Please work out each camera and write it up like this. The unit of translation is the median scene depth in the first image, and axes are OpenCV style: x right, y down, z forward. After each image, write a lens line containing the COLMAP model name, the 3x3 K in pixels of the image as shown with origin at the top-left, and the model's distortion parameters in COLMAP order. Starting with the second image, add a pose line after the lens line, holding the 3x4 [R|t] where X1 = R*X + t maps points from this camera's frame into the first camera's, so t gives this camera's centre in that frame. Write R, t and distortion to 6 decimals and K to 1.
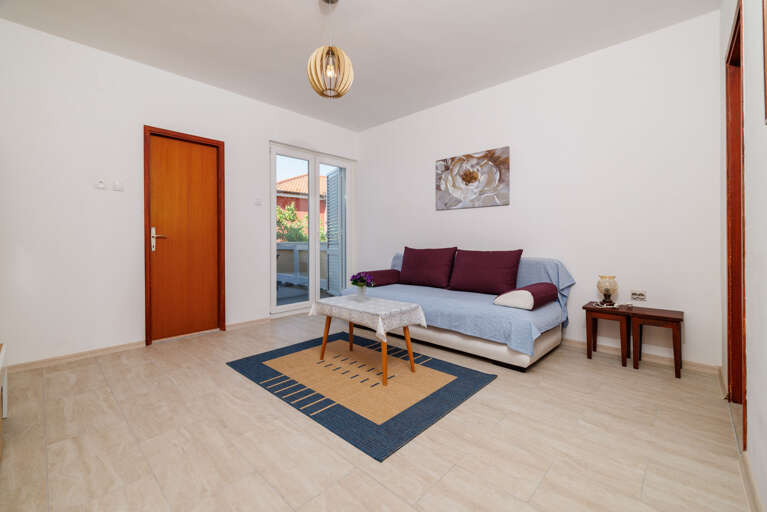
lens RADIAL K [[326.5, 0, 384.3], [0, 326.5, 240.2], [0, 0, 1]] dist [-0.001266, -0.000125]
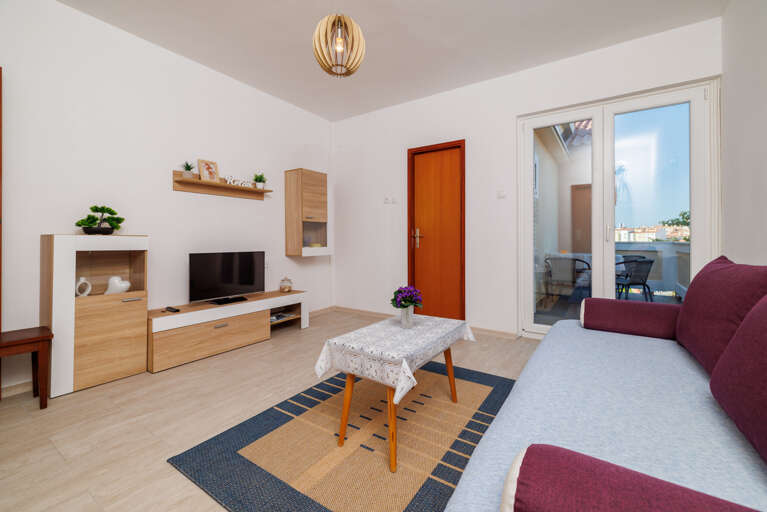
lens RADIAL K [[324.3, 0, 385.1], [0, 324.3, 237.1], [0, 0, 1]] dist [0.008887, 0.000100]
pose [[0.158757, -0.004401, -0.987308, 0.705033], [-0.000825, 0.999989, -0.004590, -0.000597], [0.987317, 0.001543, 0.158752, 0.977111]]
